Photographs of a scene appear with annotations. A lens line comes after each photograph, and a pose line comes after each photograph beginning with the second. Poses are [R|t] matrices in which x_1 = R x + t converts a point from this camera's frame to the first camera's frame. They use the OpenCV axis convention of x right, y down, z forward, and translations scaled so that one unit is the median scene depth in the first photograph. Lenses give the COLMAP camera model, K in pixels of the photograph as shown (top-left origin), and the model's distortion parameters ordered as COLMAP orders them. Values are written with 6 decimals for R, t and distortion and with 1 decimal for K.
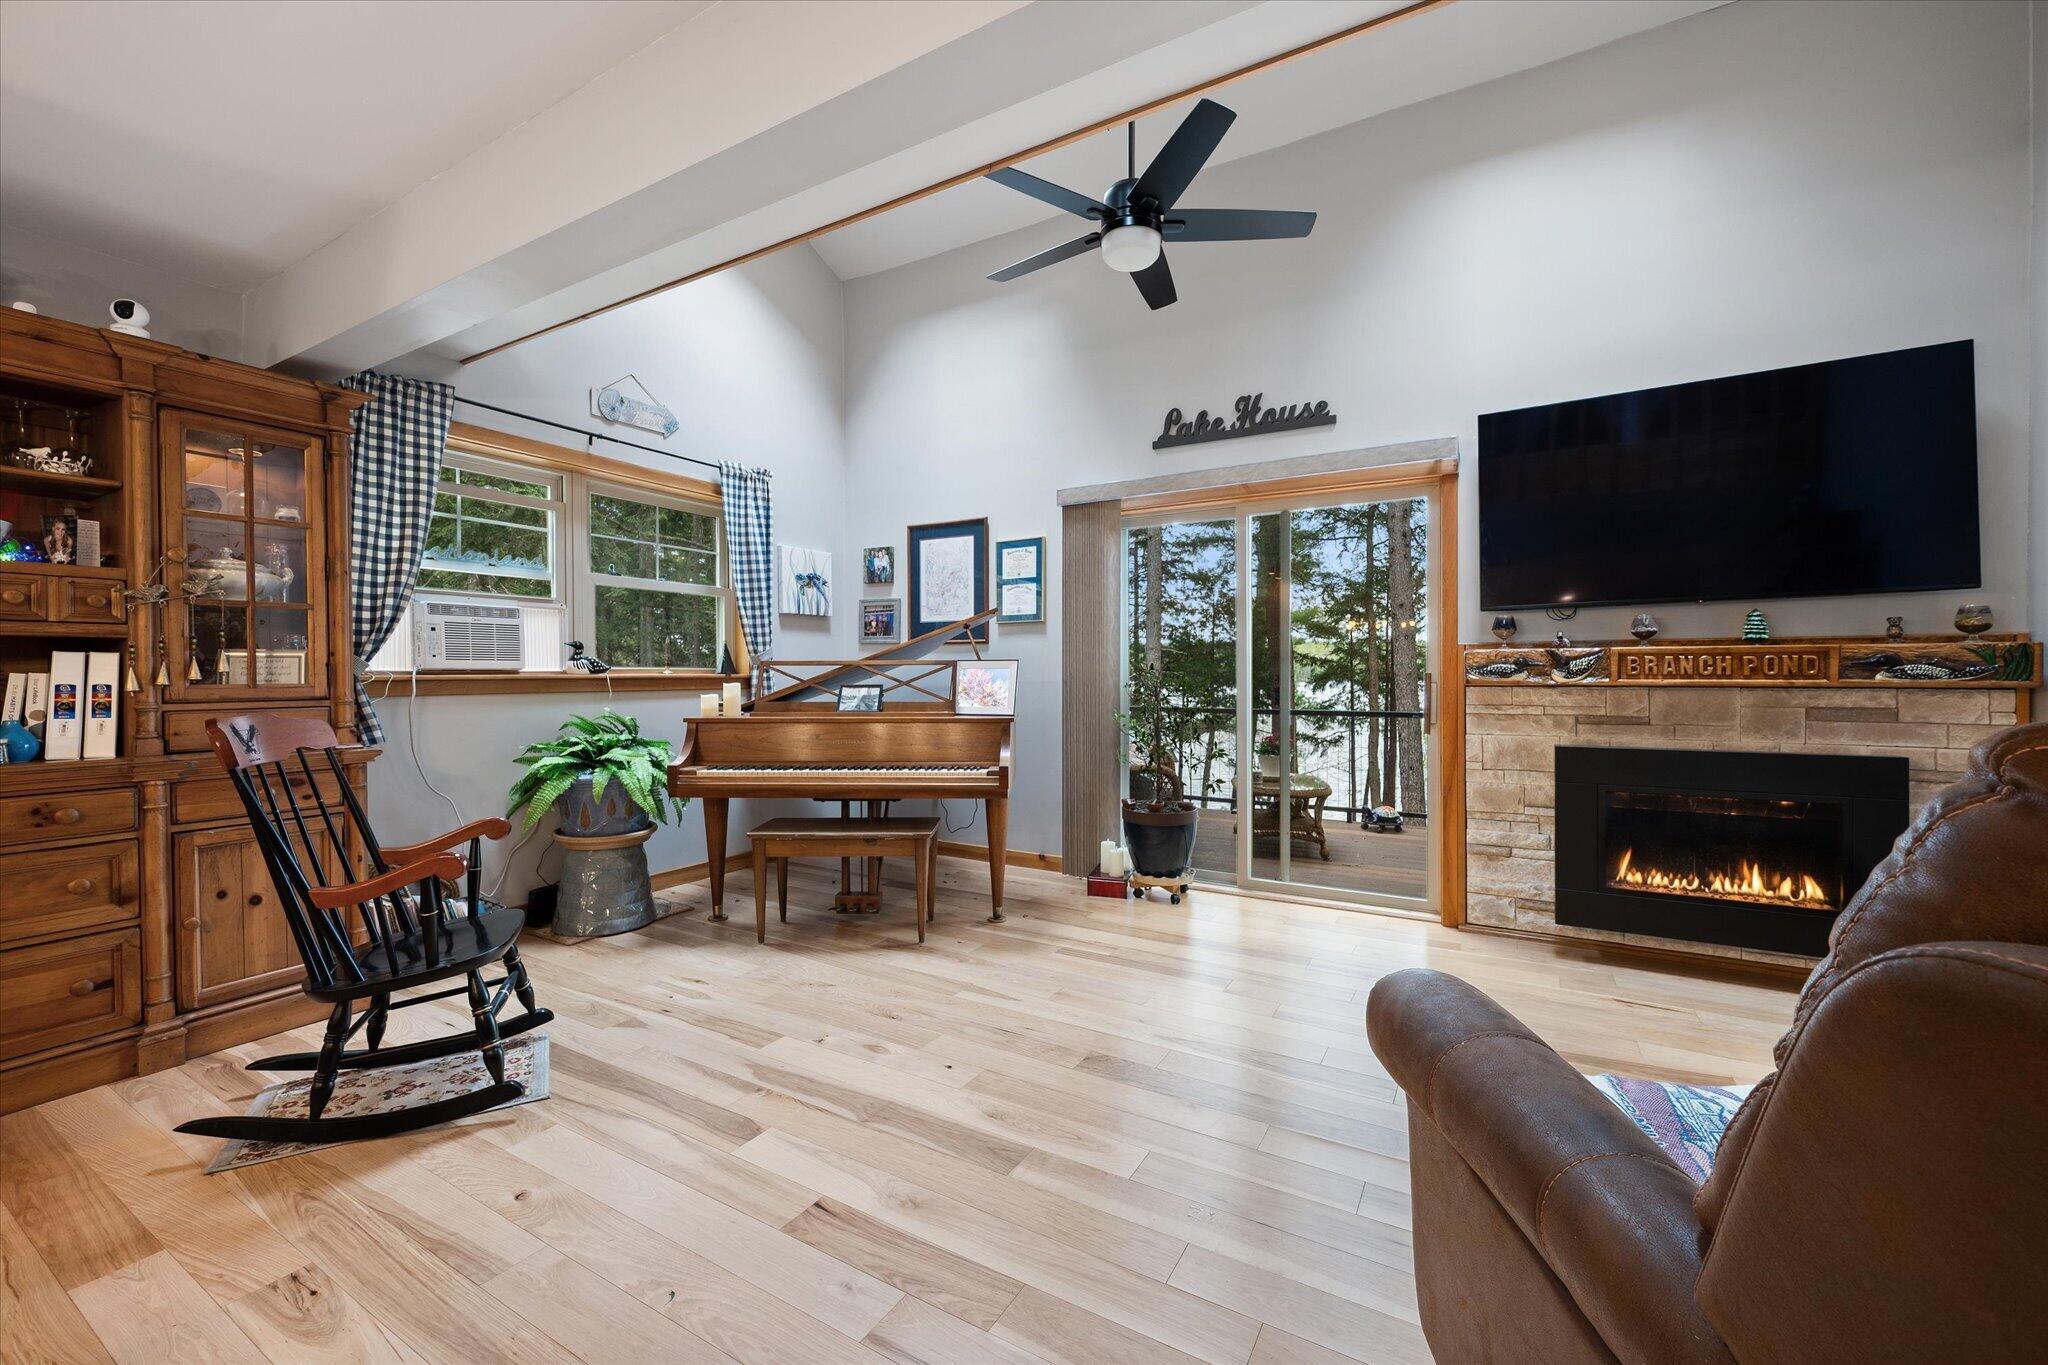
lens RADIAL K [[820.4, 0, 1019.7], [0, 820.4, 662.7], [0, 0, 1]] dist [-0.001195, -0.000495]
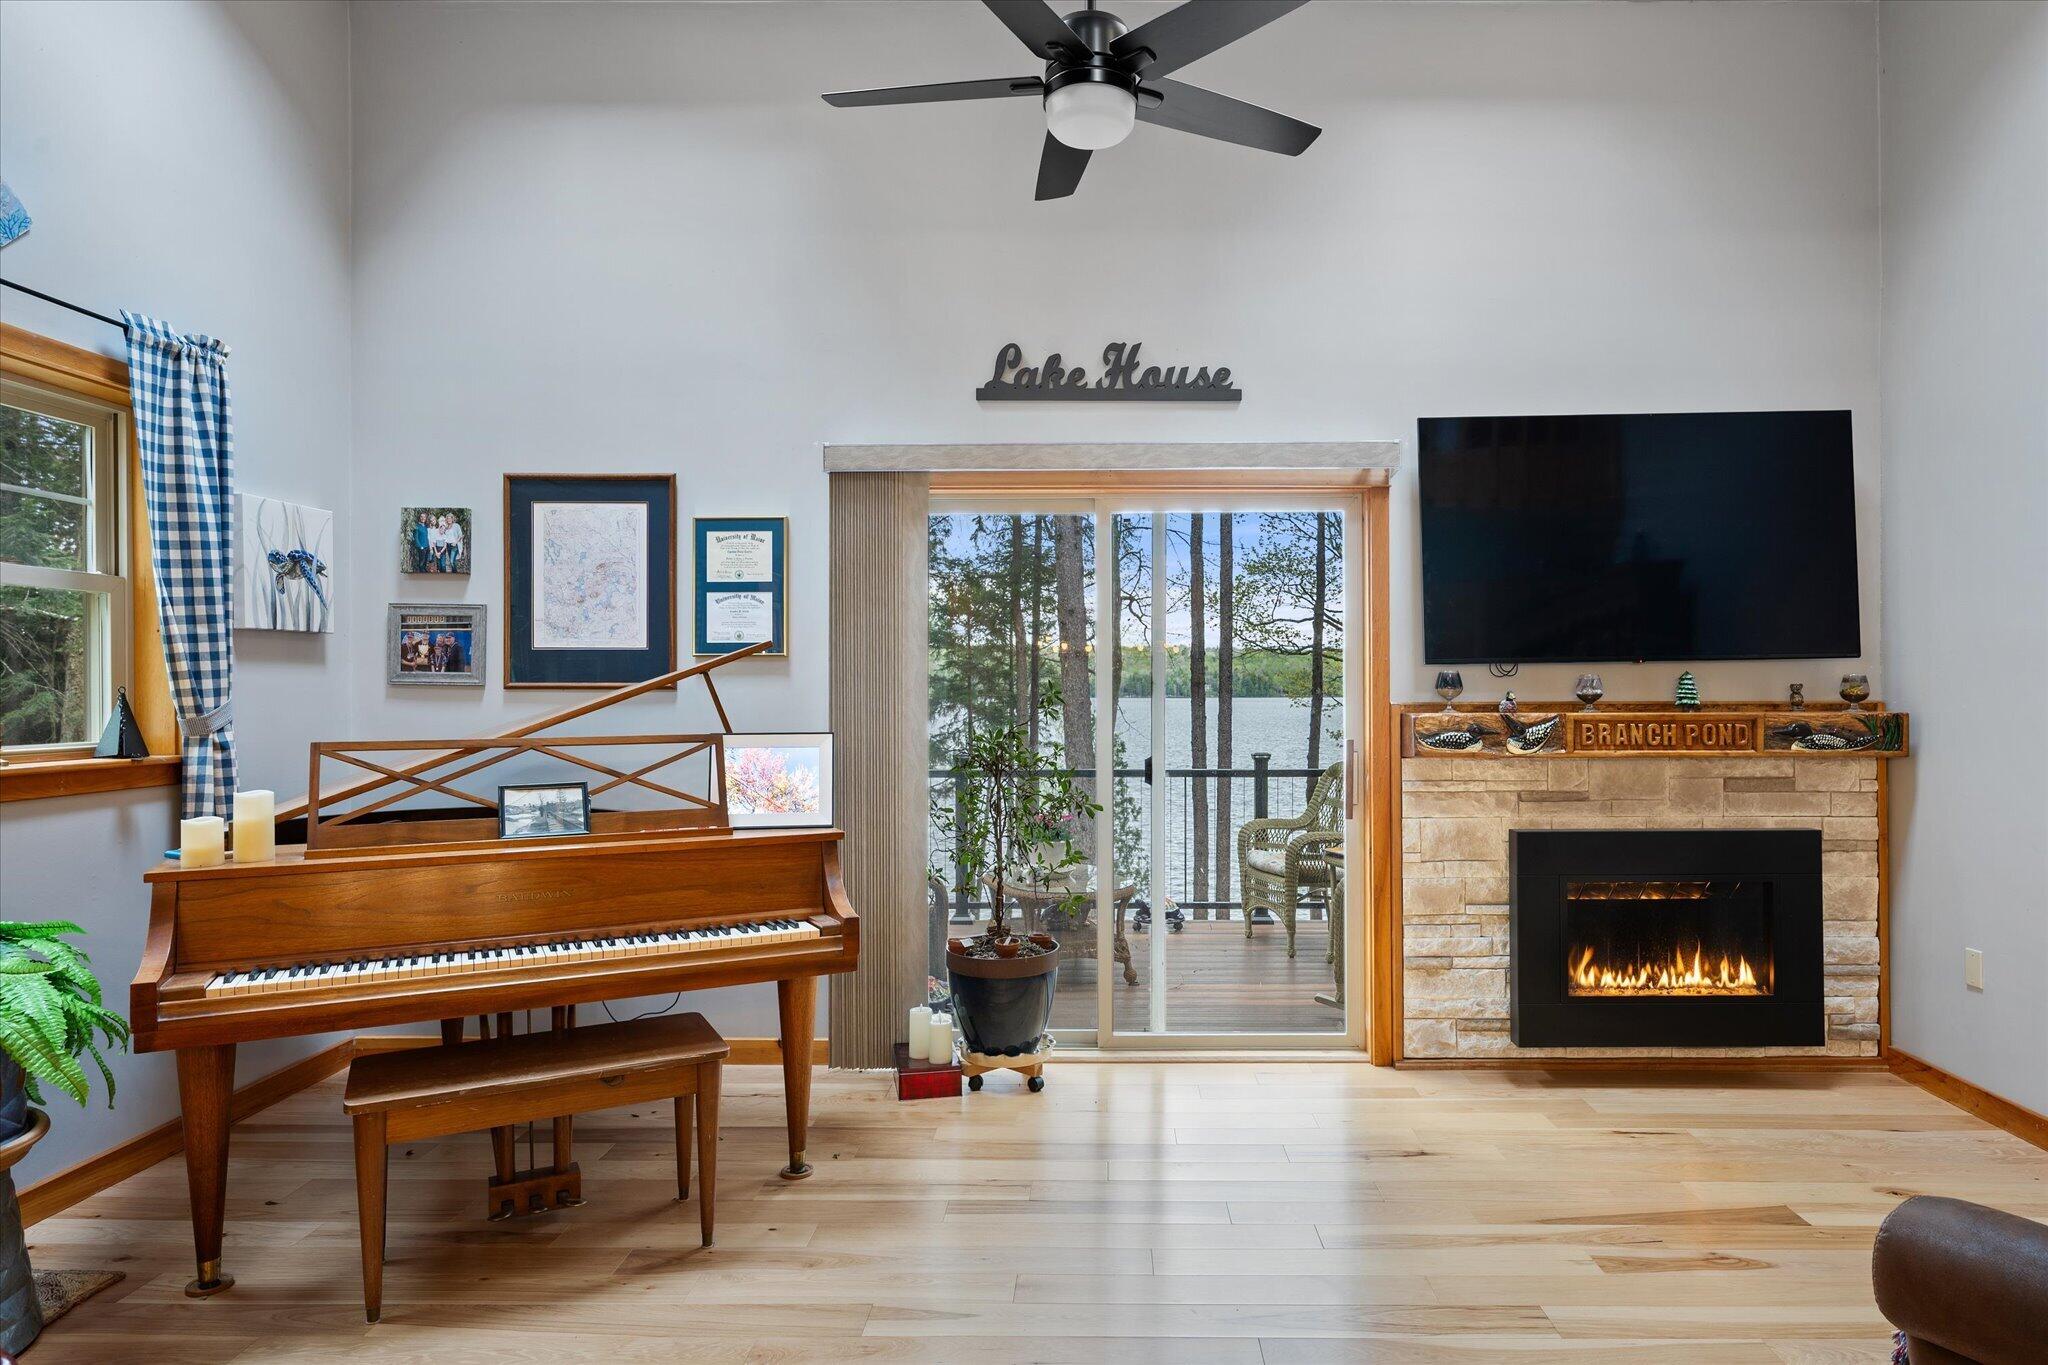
lens RADIAL K [[1211.1, 0, 1102.3], [0, 1211.1, 663.1], [0, 0, 1]] dist [-0.000590, -0.001529]
pose [[0.863629, 0.009807, 0.504033, -0.294070], [-0.005176, 0.999931, -0.010586, -0.048507], [-0.504101, 0.006534, 0.863620, 0.136896]]
